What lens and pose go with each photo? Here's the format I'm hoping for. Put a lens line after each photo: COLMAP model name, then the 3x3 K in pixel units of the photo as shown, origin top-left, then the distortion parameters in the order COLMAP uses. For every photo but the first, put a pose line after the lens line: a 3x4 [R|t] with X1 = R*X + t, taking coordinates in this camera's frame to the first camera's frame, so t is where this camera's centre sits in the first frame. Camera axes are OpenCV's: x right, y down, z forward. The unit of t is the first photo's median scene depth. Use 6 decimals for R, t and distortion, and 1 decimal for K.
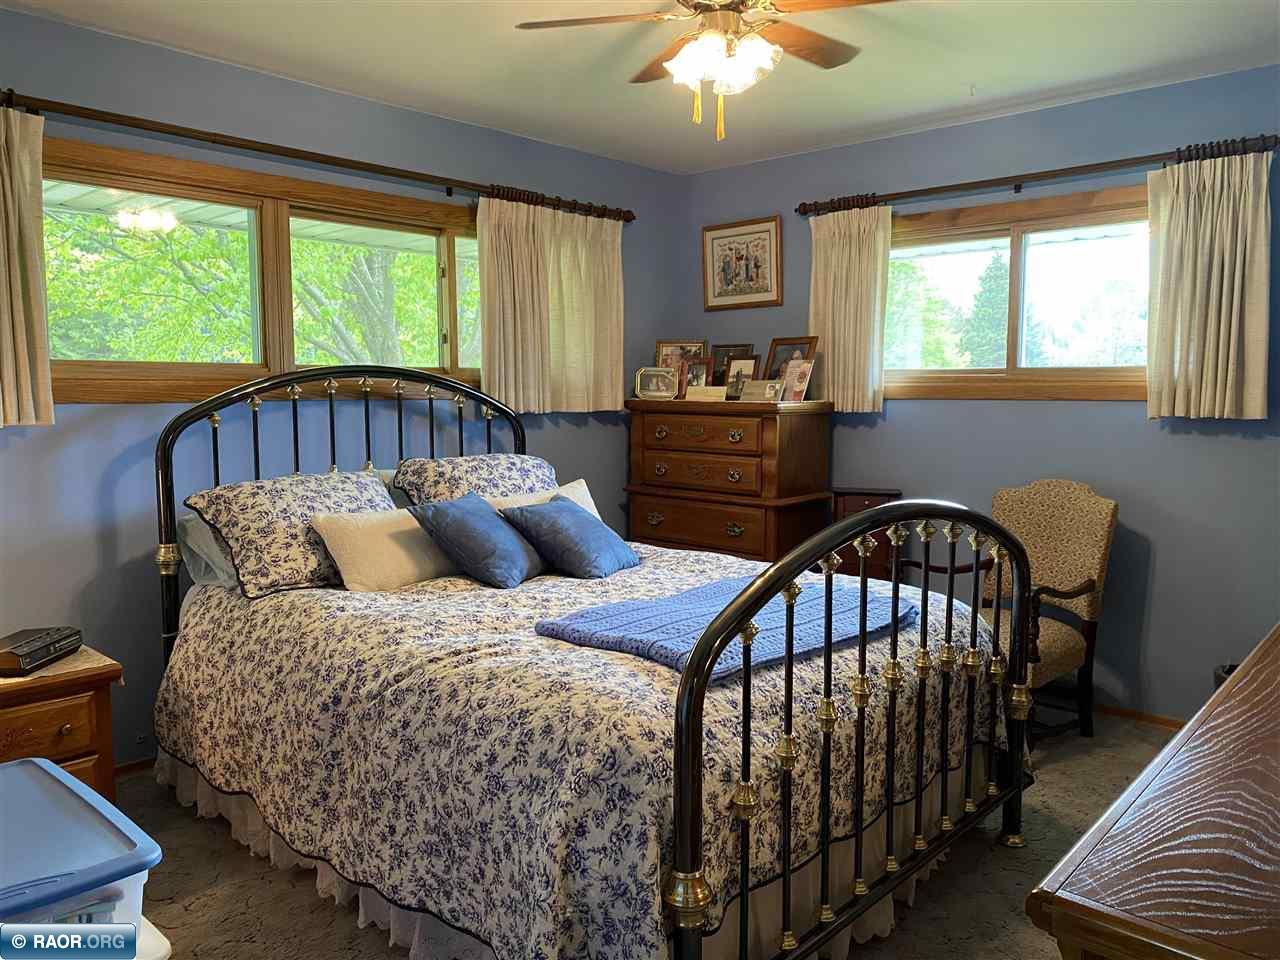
lens RADIAL K [[982.2, 0, 648.4], [0, 982.2, 478.8], [0, 0, 1]] dist [0.032149, -0.030412]
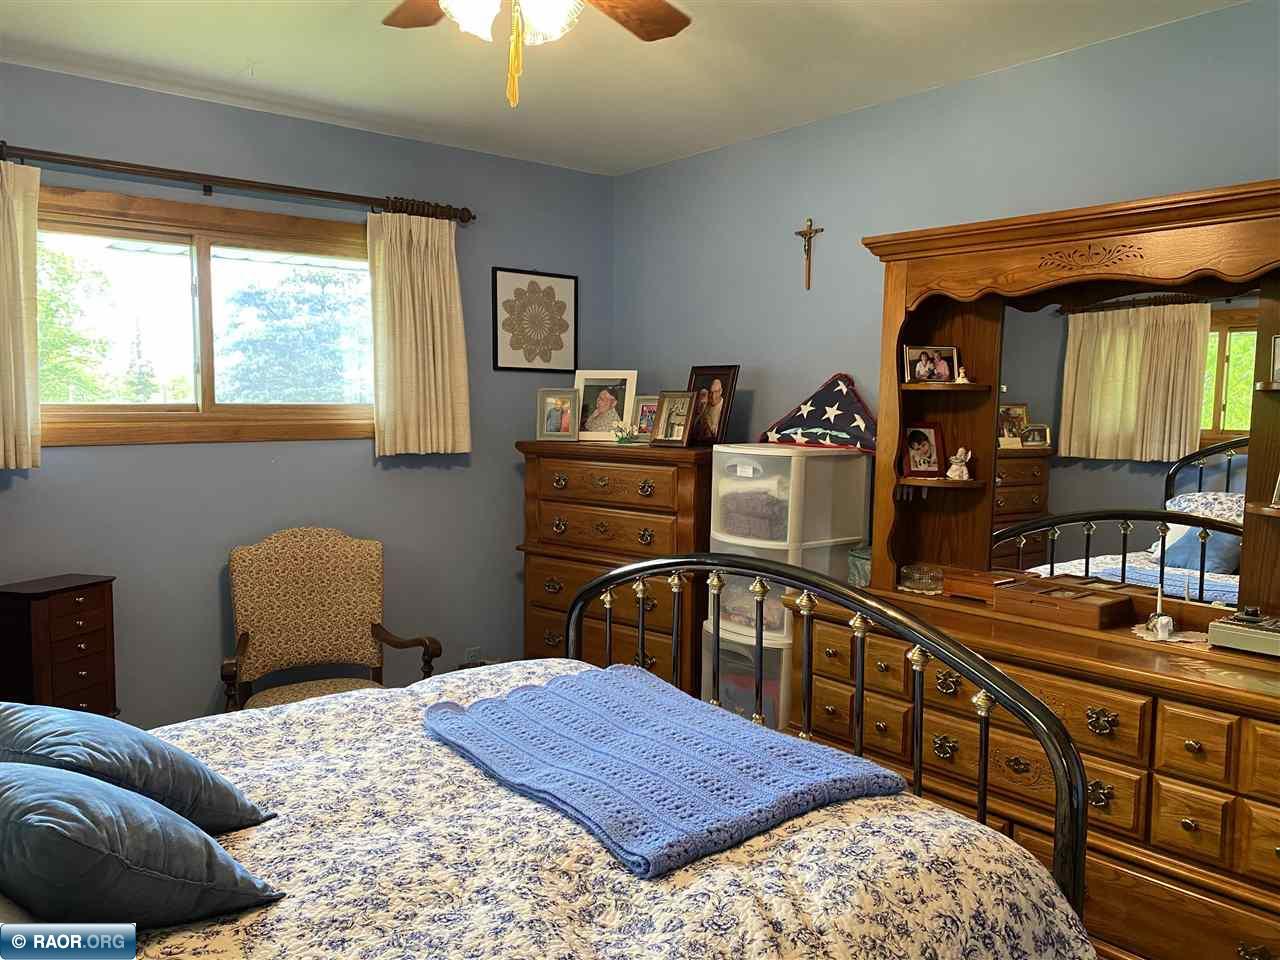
lens RADIAL K [[982.2, 0, 637.7], [0, 982.2, 479.7], [0, 0, 1]] dist [0.032149, -0.030412]
pose [[0.150094, -0.086229, 0.984904, -0.463746], [0.091301, 0.993141, 0.073037, -0.088572], [-0.984447, 0.078960, 0.156938, 0.593990]]
